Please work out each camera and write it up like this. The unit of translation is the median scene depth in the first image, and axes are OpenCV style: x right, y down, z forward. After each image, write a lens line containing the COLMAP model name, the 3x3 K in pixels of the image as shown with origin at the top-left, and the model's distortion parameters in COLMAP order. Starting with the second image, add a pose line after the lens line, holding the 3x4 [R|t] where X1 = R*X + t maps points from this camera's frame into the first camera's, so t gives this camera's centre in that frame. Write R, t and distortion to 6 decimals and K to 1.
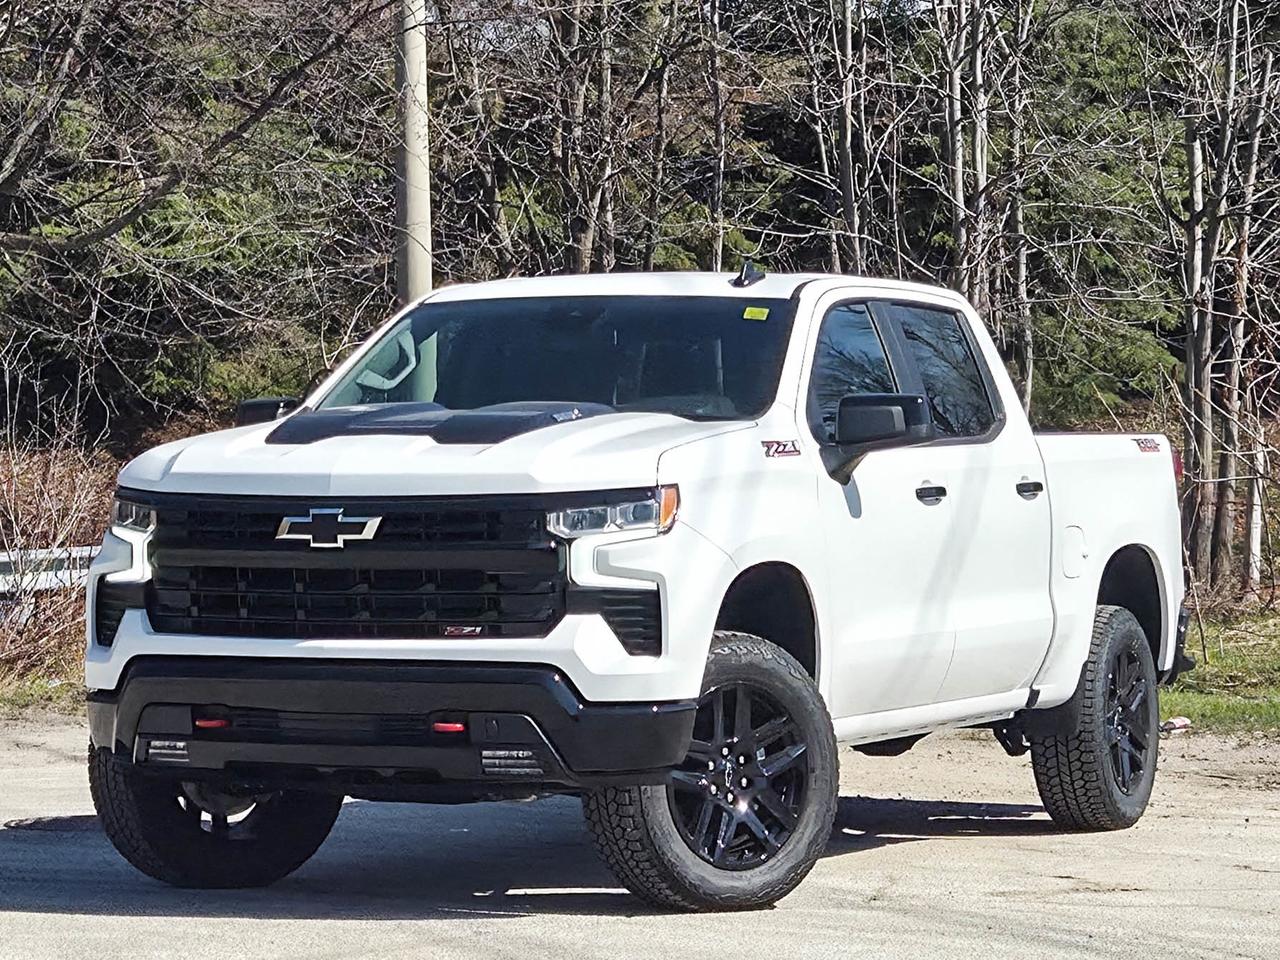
lens RADIAL K [[4026.6, 0, 636.5], [0, 4026.6, 472.3], [0, 0, 1]] dist [-0.351719, 0.000000]
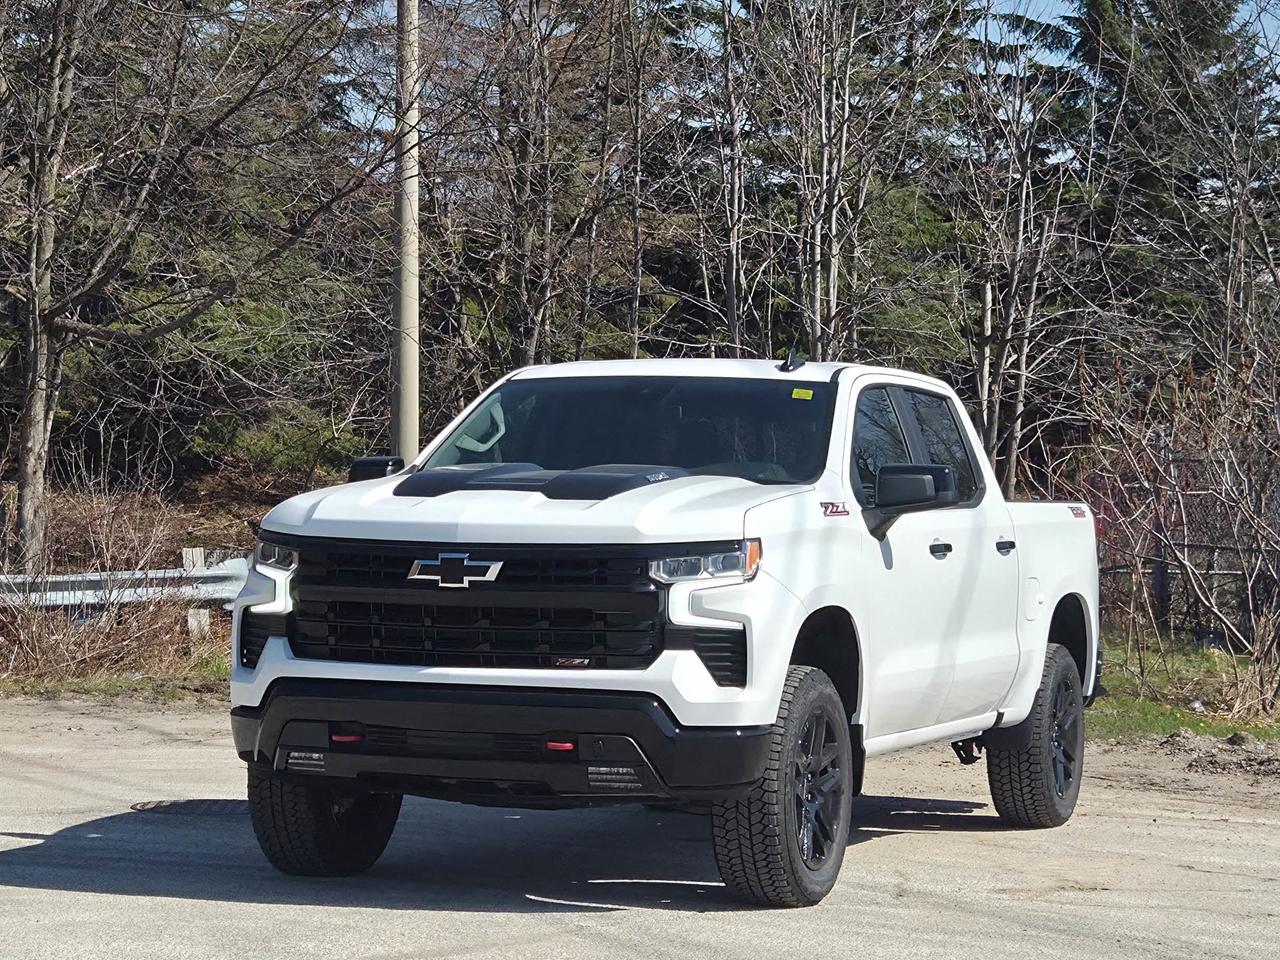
lens RADIAL K [[2976.5, 0, 710.9], [0, 2976.5, 545.9], [0, 0, 1]] dist [0.089083, 0.000000]
pose [[0.998439, 0.021796, 0.051433, -0.042238], [-0.022215, 0.999724, 0.007591, -0.001032], [-0.051254, -0.008722, 0.998648, 0.129519]]
